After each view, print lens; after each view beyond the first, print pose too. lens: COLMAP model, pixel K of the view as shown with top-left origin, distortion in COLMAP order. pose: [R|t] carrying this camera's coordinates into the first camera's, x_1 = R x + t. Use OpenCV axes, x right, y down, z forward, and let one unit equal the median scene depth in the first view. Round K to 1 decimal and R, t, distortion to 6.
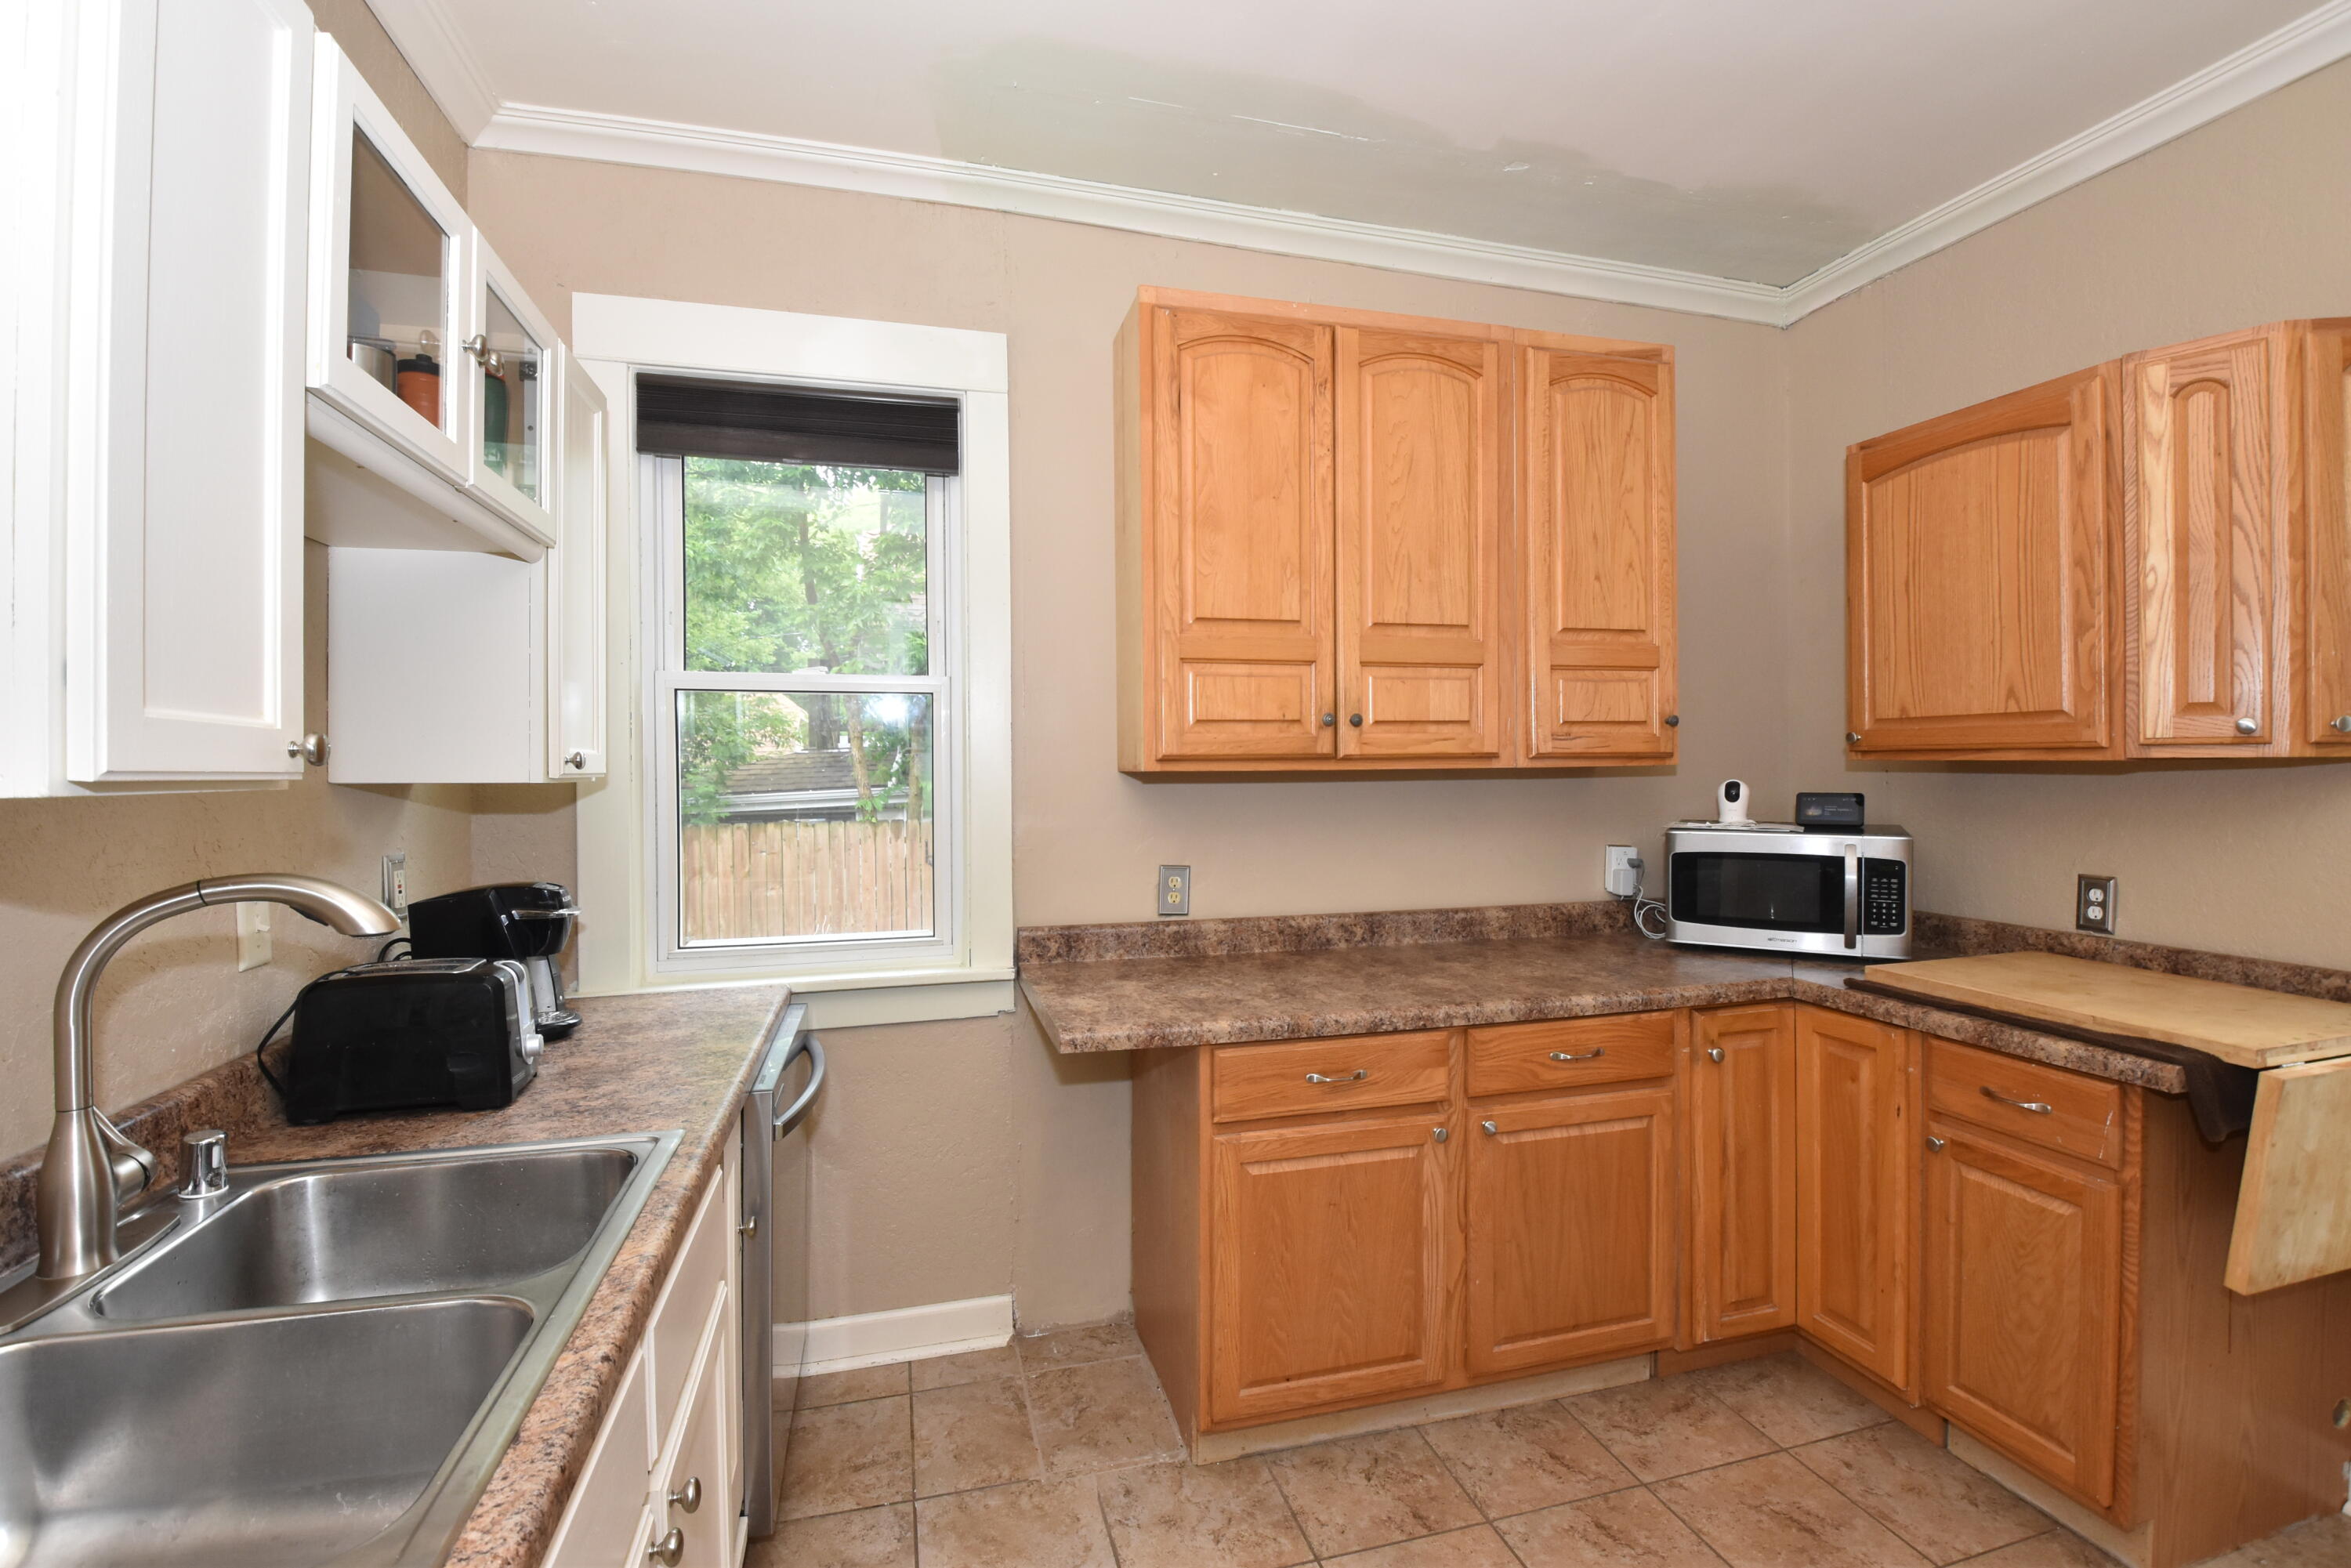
lens RADIAL K [[1043.6, 0, 1179.4], [0, 1043.6, 771.8], [0, 0, 1]] dist [0.000894, -0.015303]
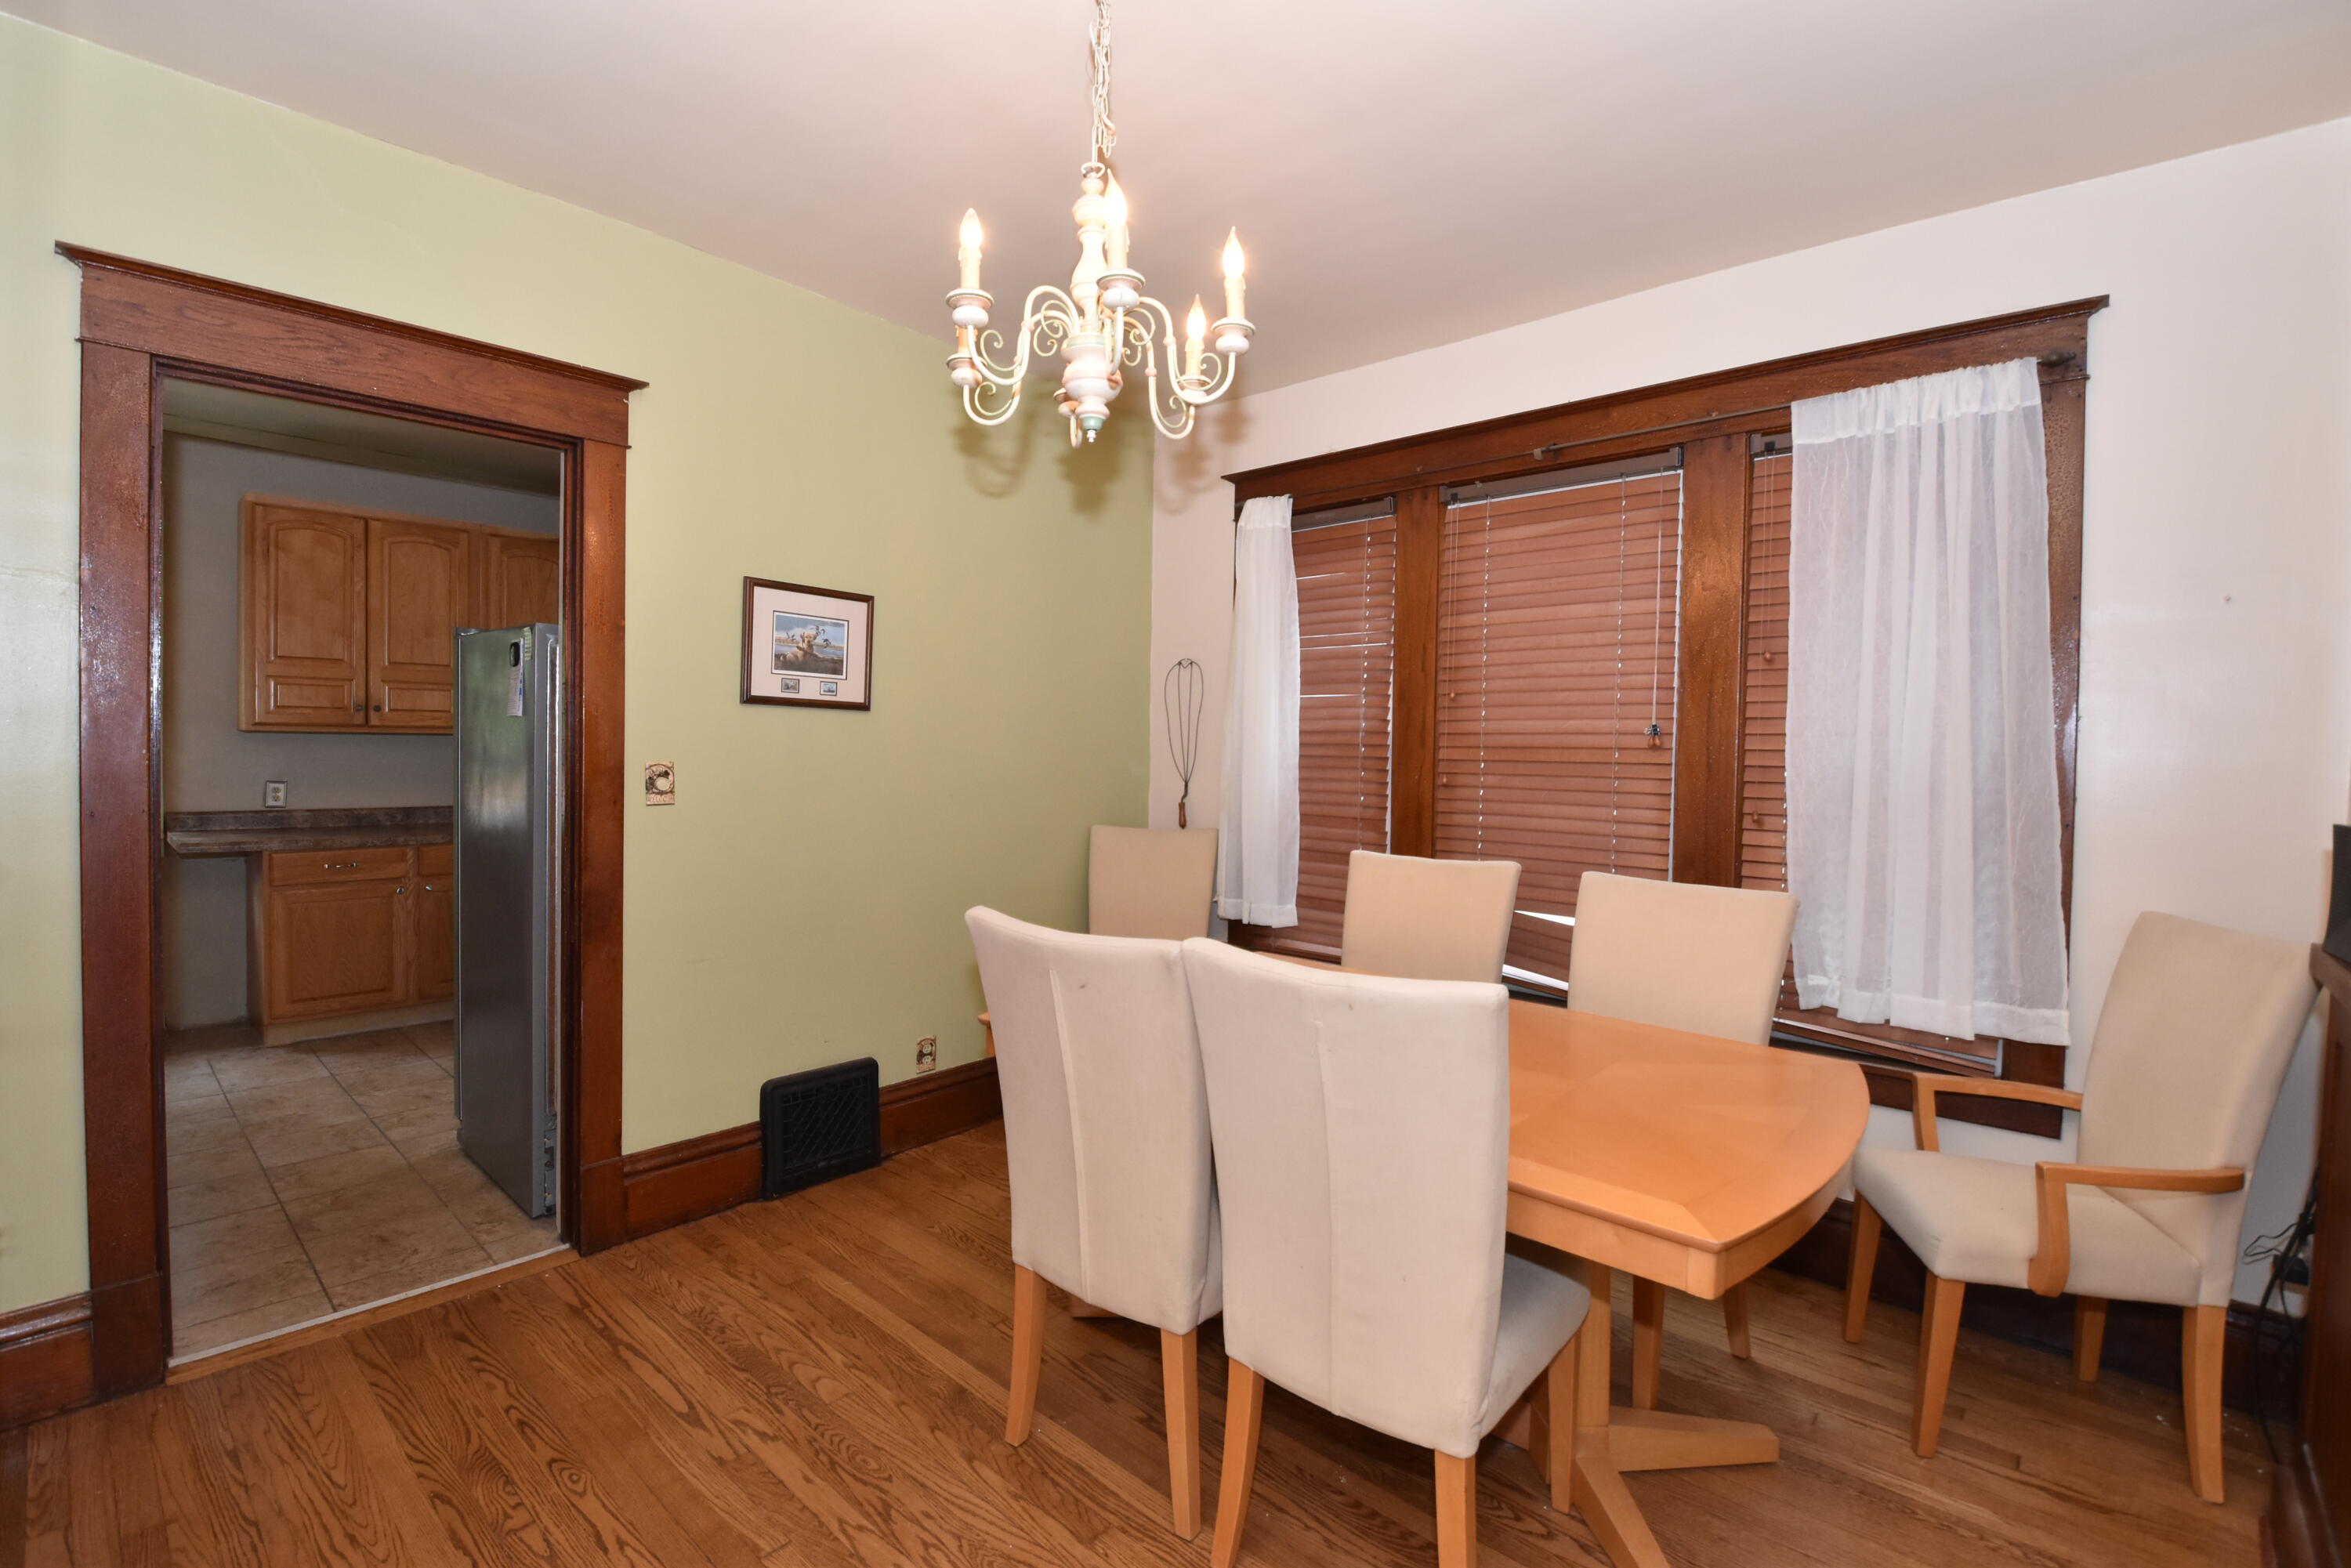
lens RADIAL K [[1043.6, 0, 1179.4], [0, 1043.6, 771.8], [0, 0, 1]] dist [0.000894, -0.015303]
pose [[0.842982, 0.007019, 0.537896, 0.406207], [-0.016266, 0.999790, 0.012446, 0.024840], [-0.537696, -0.019241, 0.842919, -1.622645]]
